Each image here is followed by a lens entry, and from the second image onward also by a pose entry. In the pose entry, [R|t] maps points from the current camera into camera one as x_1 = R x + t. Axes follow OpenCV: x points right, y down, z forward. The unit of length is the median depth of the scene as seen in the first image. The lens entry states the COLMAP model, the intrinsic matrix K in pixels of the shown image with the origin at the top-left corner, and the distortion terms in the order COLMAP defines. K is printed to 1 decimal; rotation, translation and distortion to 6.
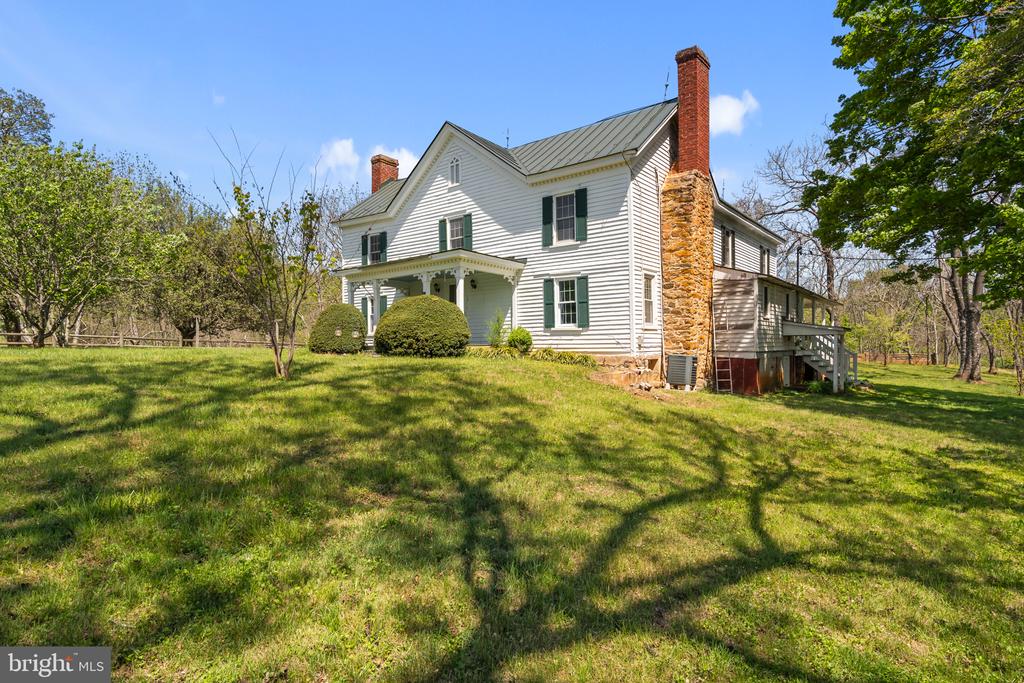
lens RADIAL K [[551.7, 0, 512.3], [0, 551.7, 343.5], [0, 0, 1]] dist [0.002660, 0.000162]
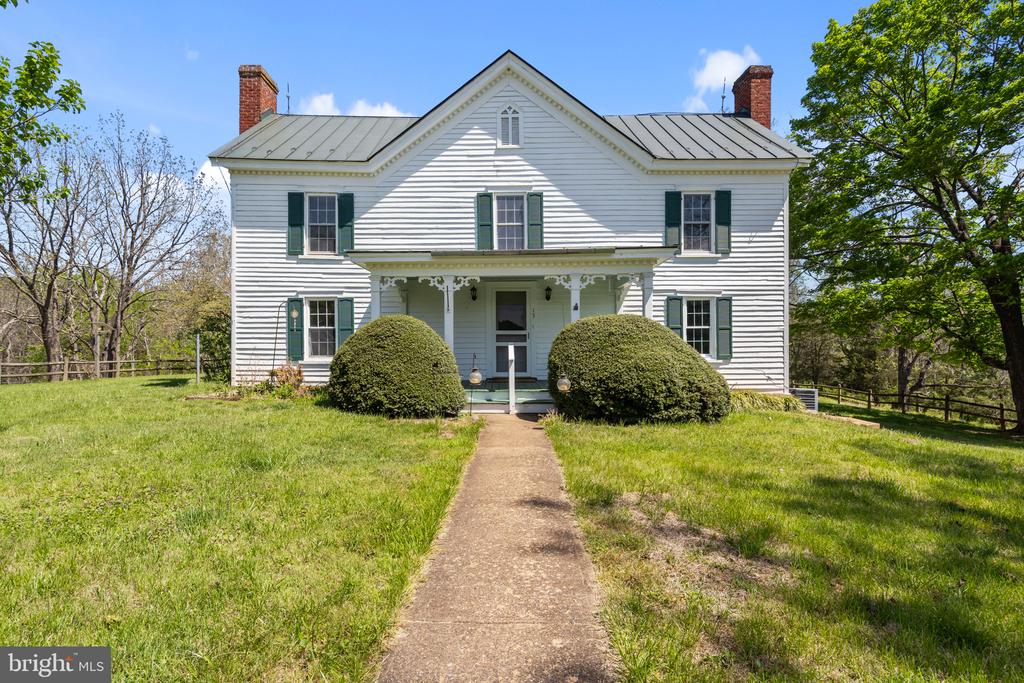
lens RADIAL K [[565.6, 0, 511.8], [0, 565.6, 379.4], [0, 0, 1]] dist [0.002473, 0.000007]
pose [[0.778868, 0.003883, 0.627176, -0.564473], [-0.004451, 0.999990, -0.000663, 0.002551], [-0.627172, -0.002275, 0.778878, 0.469223]]
